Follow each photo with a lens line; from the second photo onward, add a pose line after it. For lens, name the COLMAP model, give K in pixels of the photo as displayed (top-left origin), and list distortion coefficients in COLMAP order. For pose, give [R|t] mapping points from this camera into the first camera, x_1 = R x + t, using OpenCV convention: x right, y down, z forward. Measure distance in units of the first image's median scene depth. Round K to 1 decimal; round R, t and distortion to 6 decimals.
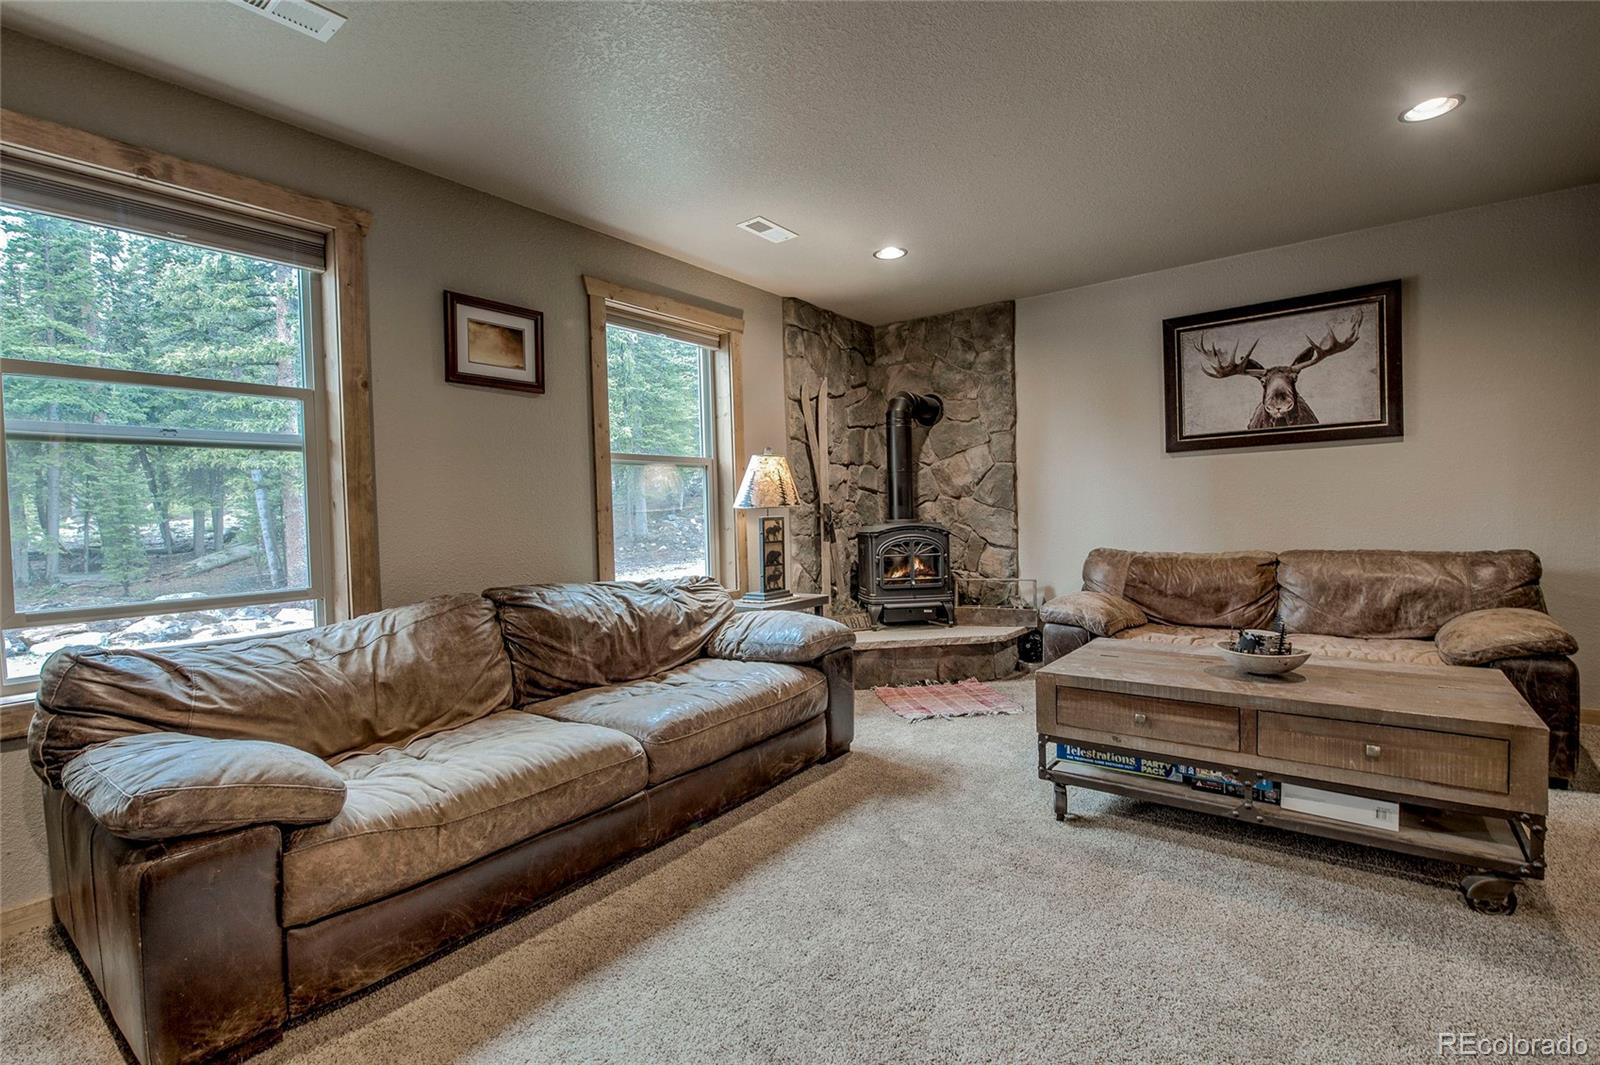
lens RADIAL K [[705.0, 0, 794.9], [0, 705.0, 532.1], [0, 0, 1]] dist [-0.010090, -0.003930]
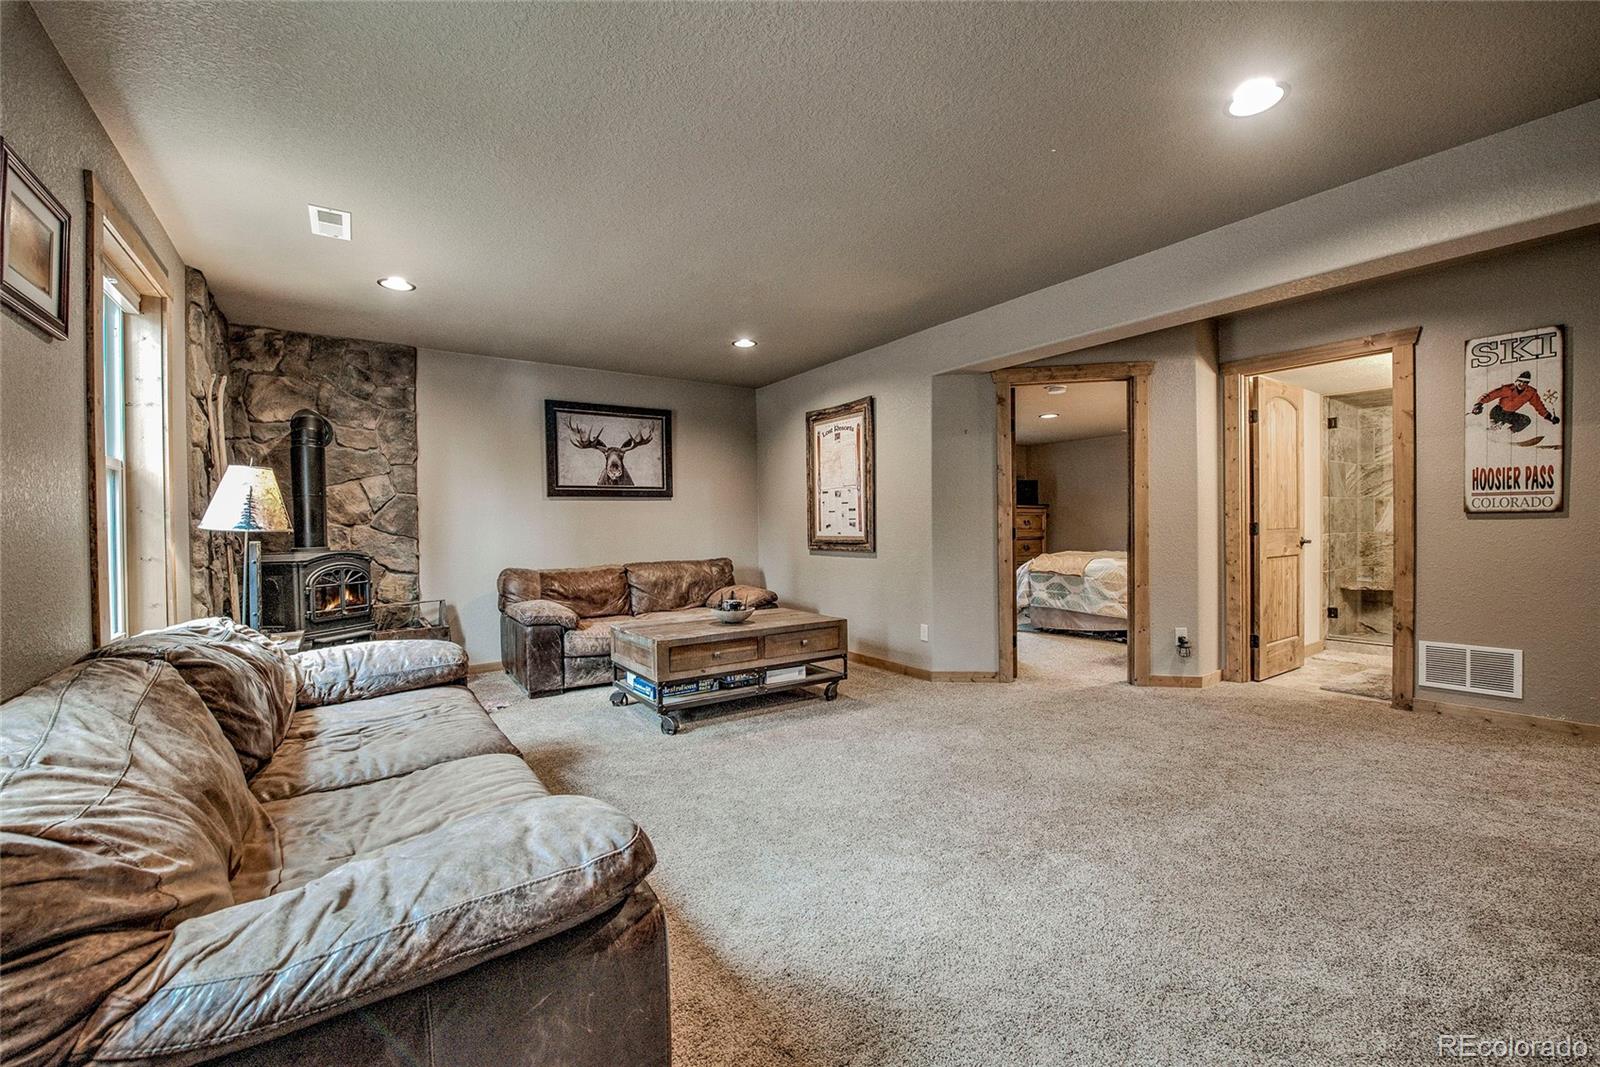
lens RADIAL K [[620.5, 0, 791.9], [0, 620.5, 531.7], [0, 0, 1]] dist [-0.002092, -0.000160]
pose [[0.342770, 0.016762, 0.939270, -0.475009], [0.033470, 0.998988, -0.030042, 0.008396], [-0.938823, 0.041734, 0.341862, 0.156068]]
